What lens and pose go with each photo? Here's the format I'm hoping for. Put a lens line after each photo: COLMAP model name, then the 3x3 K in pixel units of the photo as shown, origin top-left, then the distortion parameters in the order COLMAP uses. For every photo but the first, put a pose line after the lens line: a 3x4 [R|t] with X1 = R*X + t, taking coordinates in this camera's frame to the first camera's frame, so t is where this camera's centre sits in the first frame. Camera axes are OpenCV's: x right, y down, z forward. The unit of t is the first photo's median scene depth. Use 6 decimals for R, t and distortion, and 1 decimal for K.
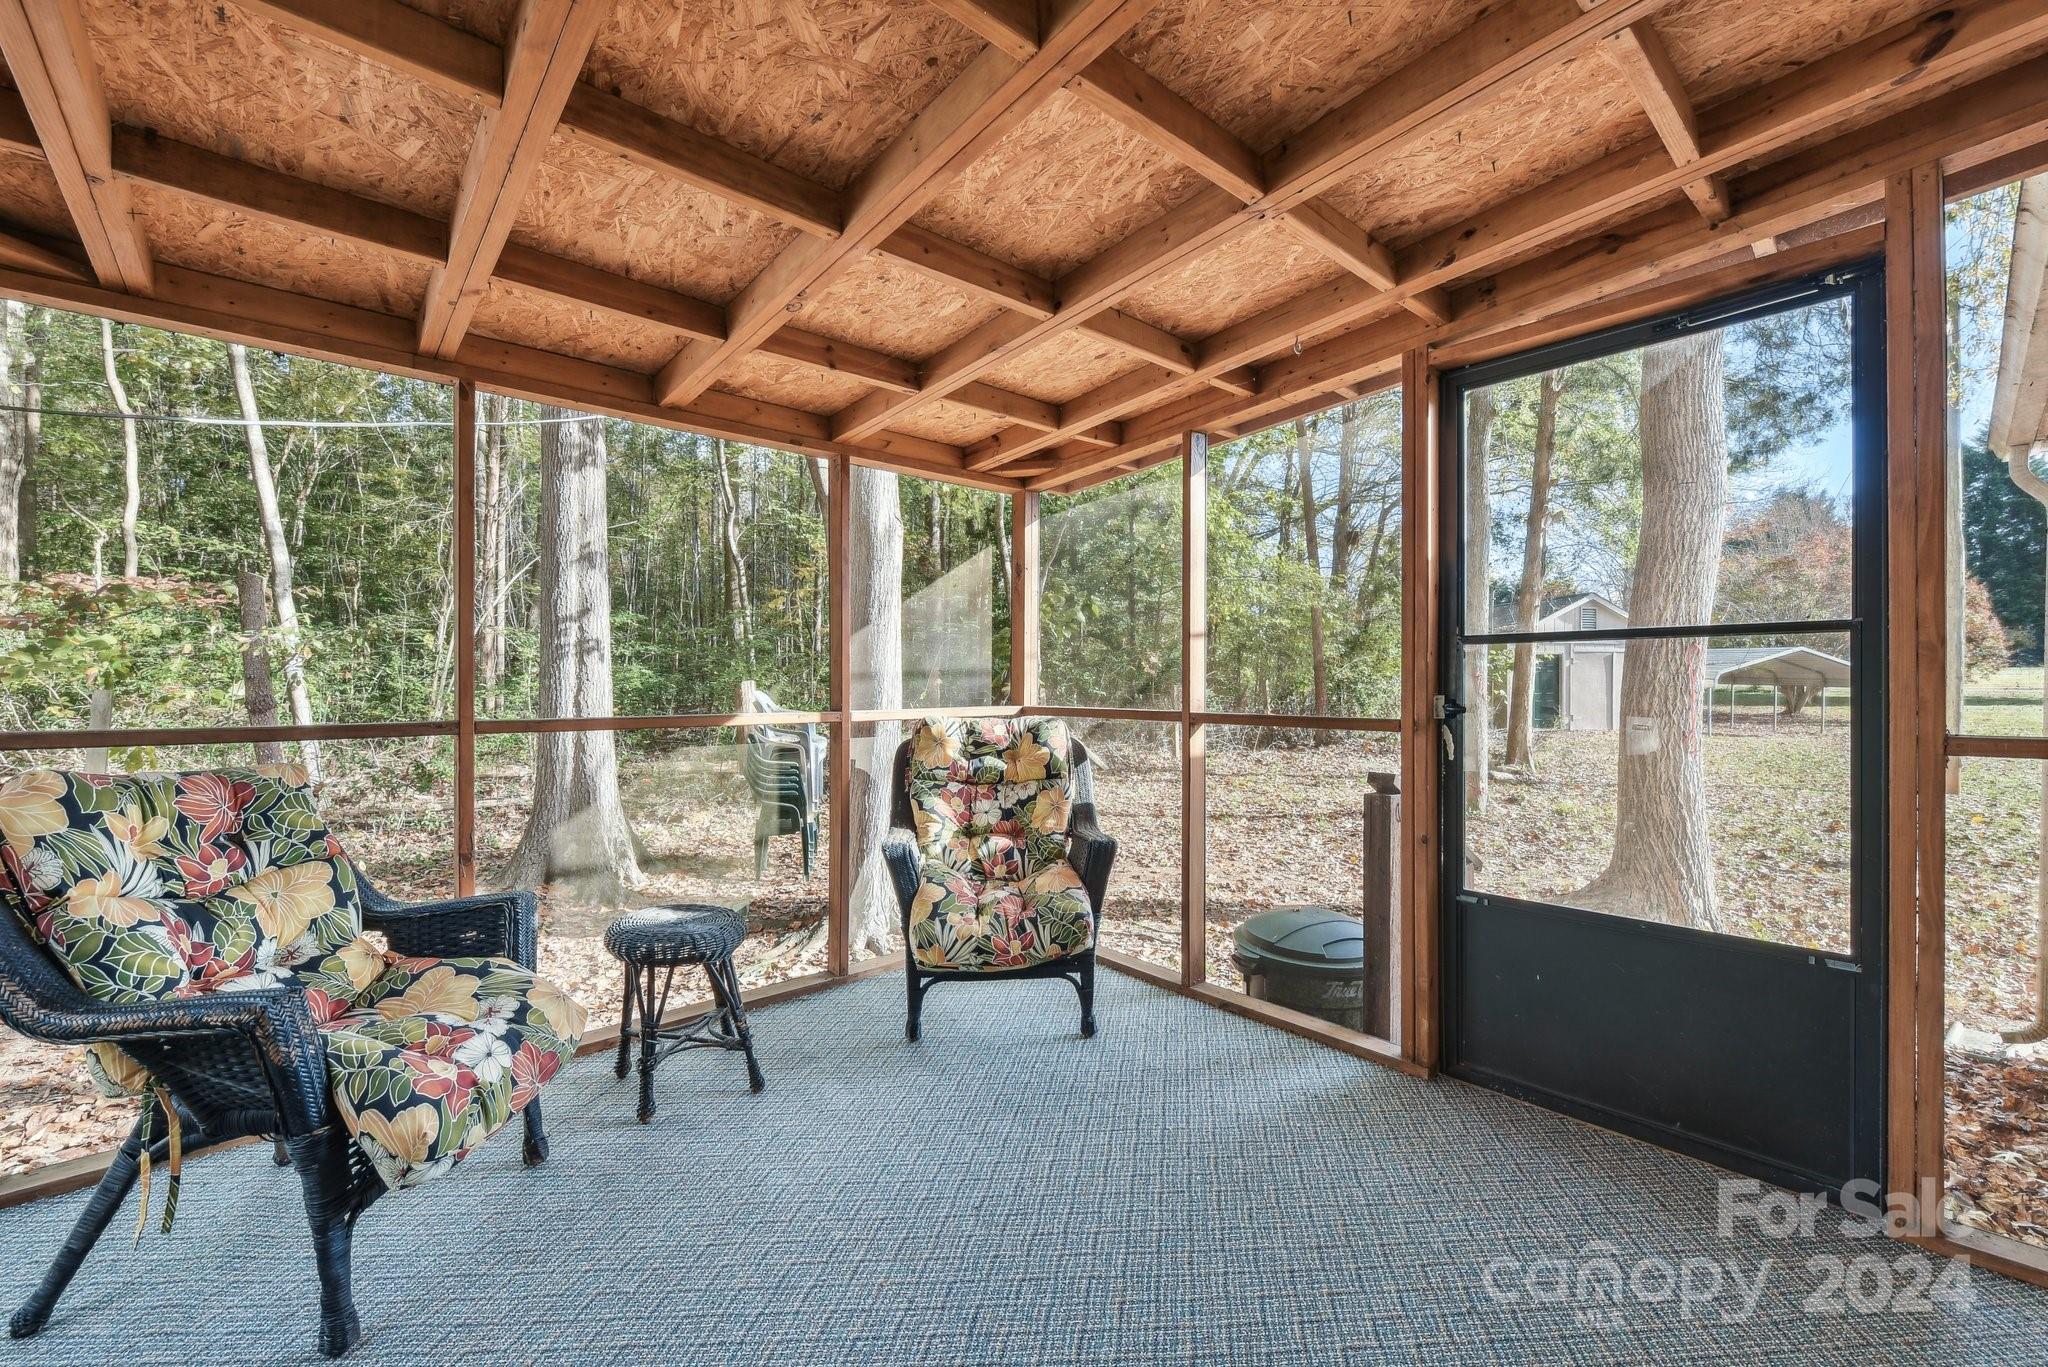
lens RADIAL K [[835.5, 0, 1022.5], [0, 835.5, 691.8], [0, 0, 1]] dist [-0.000666, -0.000139]
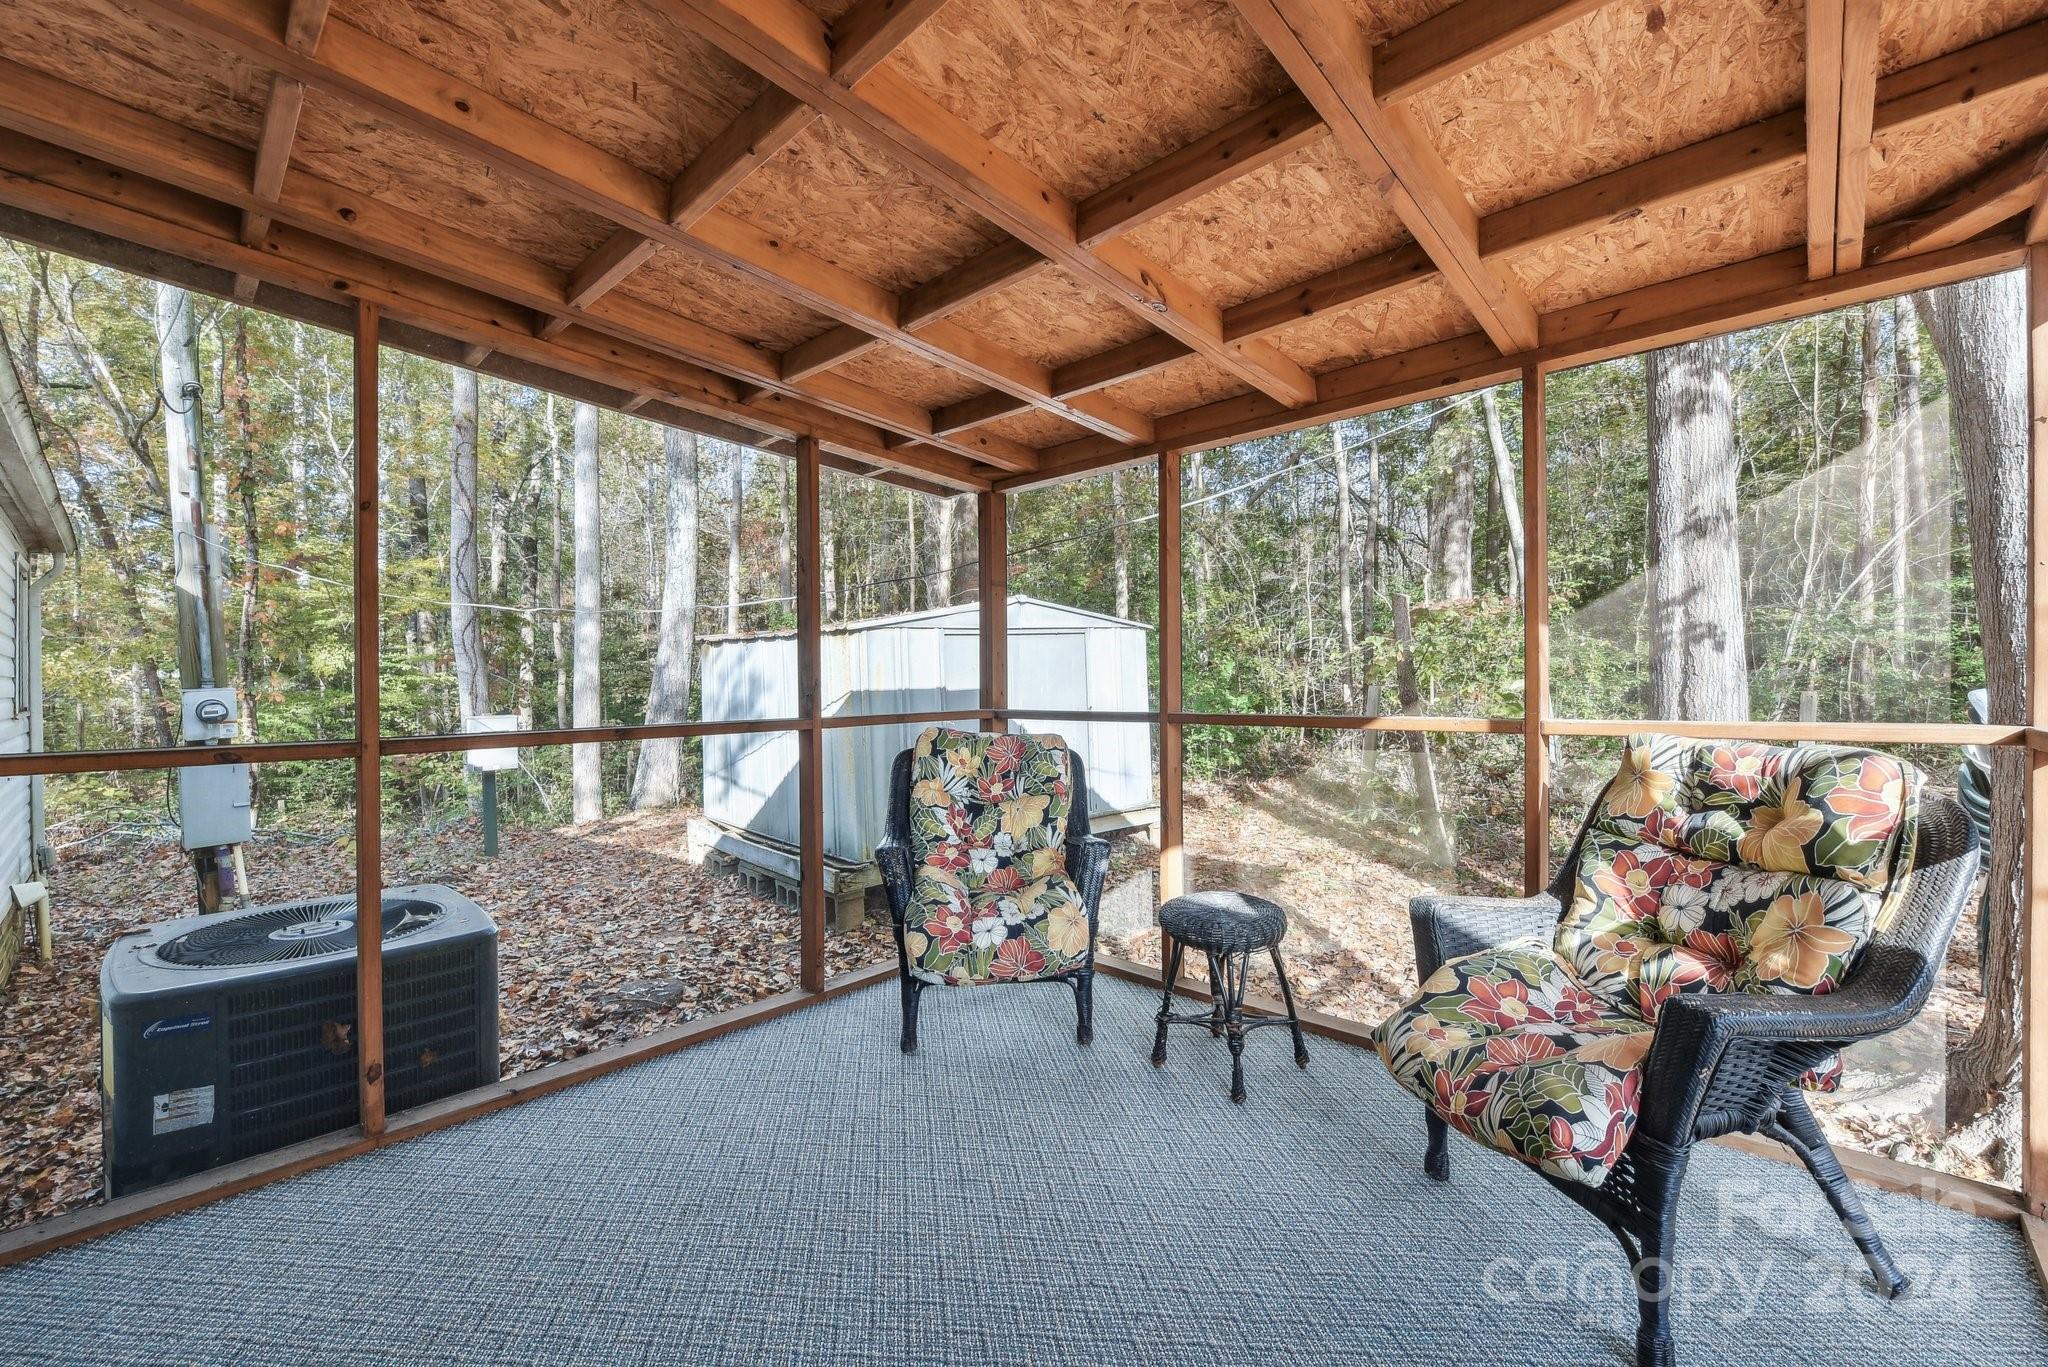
lens RADIAL K [[835.5, 0, 1022.5], [0, 835.5, 691.8], [0, 0, 1]] dist [-0.000666, -0.000139]
pose [[0.092556, 0.008083, -0.995675, 0.468422], [0.000201, 0.999967, 0.008137, -0.006674], [0.995707, -0.000953, 0.092551, 0.492649]]
